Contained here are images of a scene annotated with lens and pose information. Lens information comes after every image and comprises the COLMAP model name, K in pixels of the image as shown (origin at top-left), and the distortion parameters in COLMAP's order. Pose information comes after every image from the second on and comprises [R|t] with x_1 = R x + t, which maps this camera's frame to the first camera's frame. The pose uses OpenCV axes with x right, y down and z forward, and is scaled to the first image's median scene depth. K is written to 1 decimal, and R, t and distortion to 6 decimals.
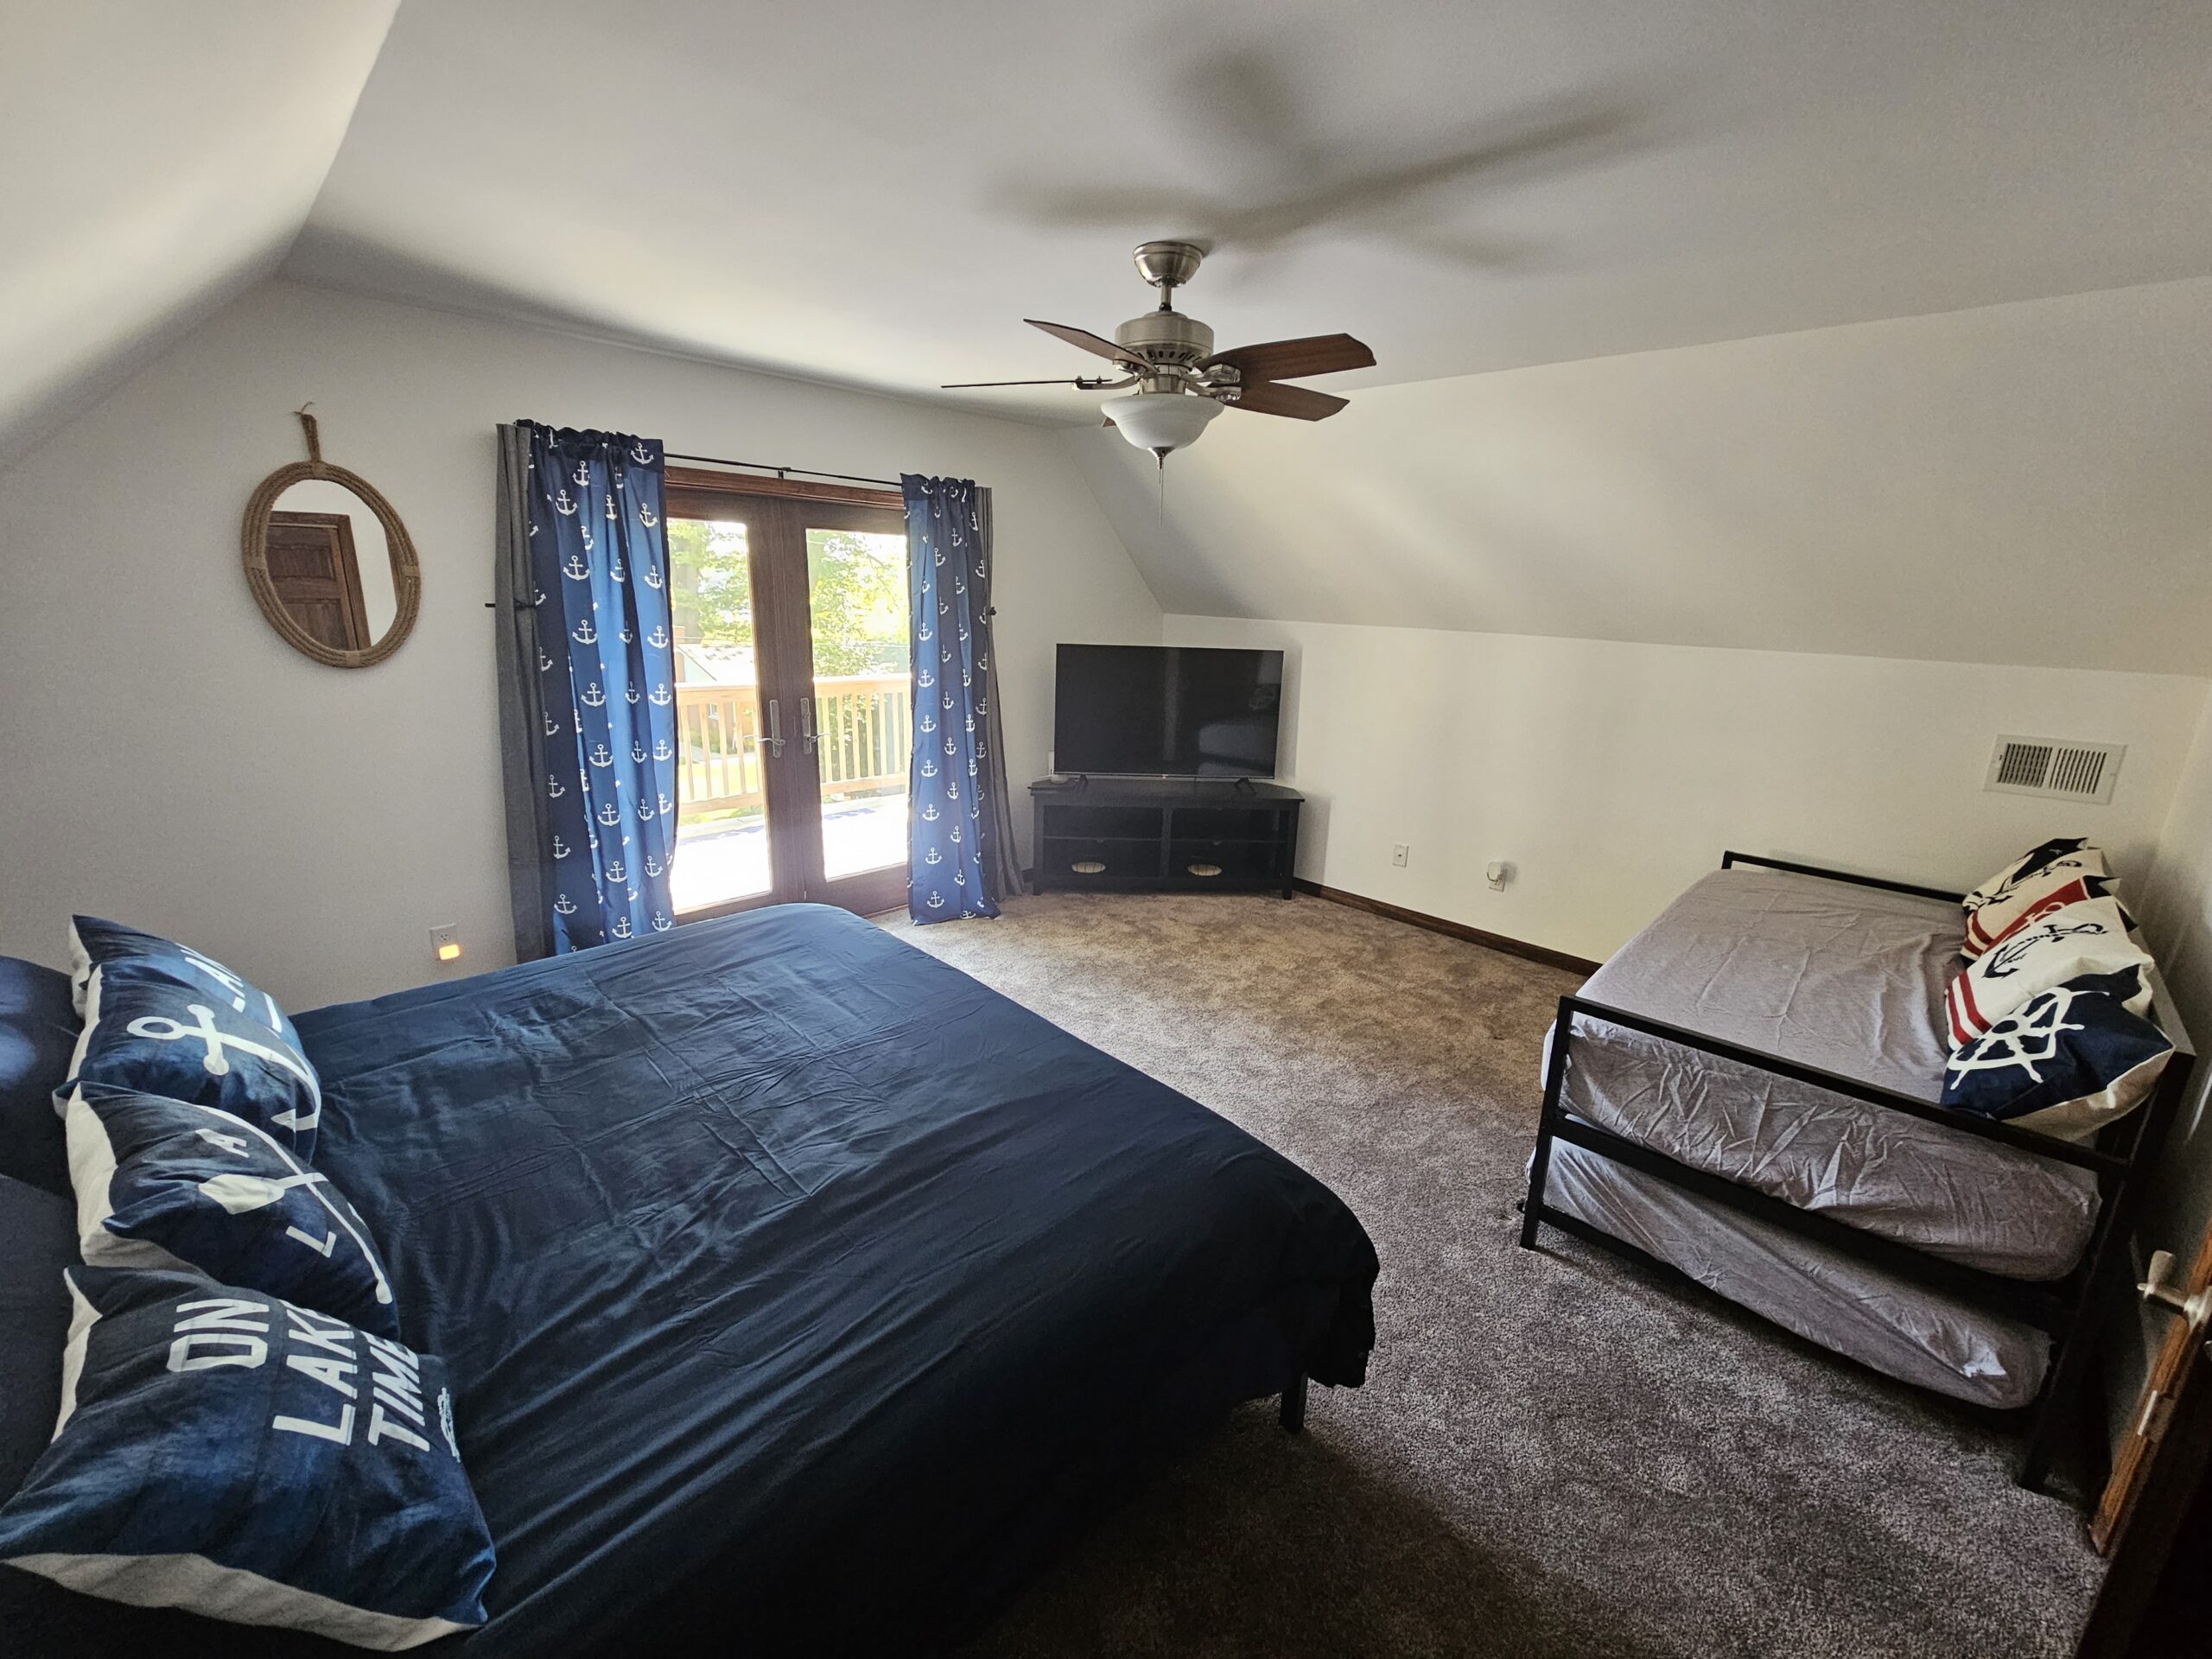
lens RADIAL K [[916.6, 0, 1122.2], [0, 916.6, 827.4], [0, 0, 1]] dist [0.002606, -0.000569]
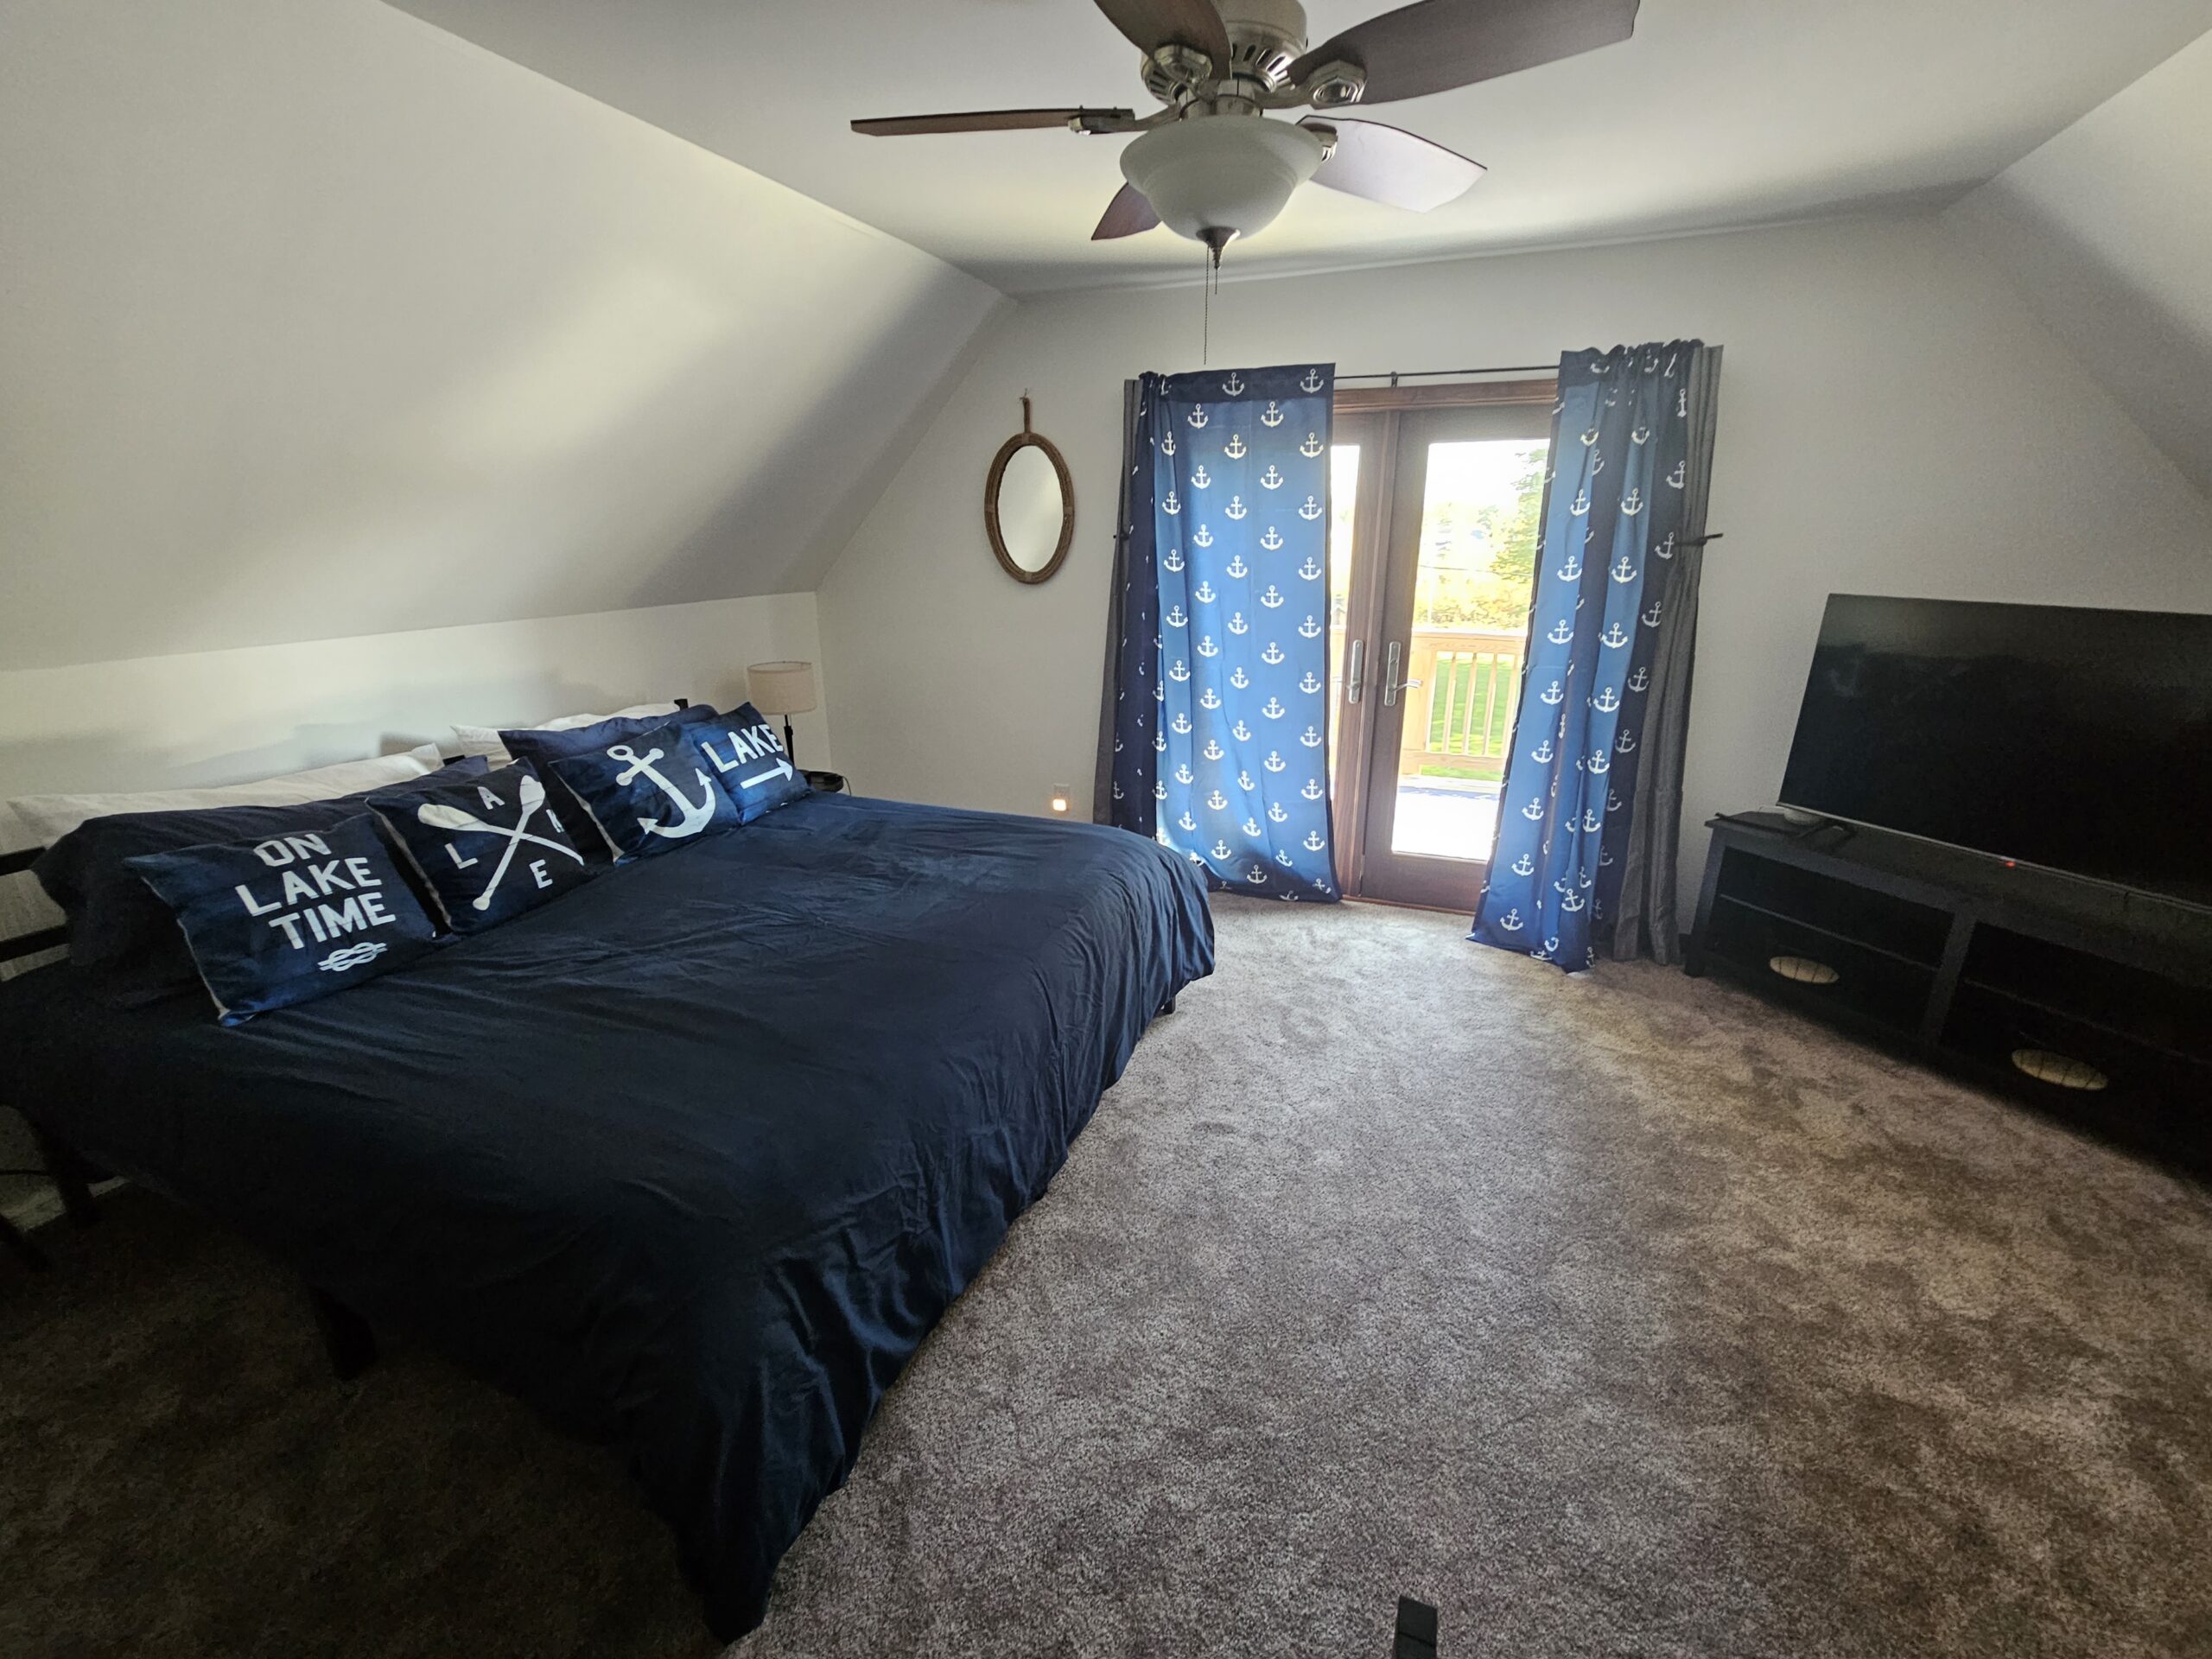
lens RADIAL K [[916.6, 0, 1118.8], [0, 916.6, 822.4], [0, 0, 1]] dist [0.002606, -0.000569]
pose [[0.386106, 0.250017, -0.887927, 0.372577], [-0.219143, 0.959873, 0.174983, -0.069836], [0.896046, 0.127021, 0.425402, 0.405723]]
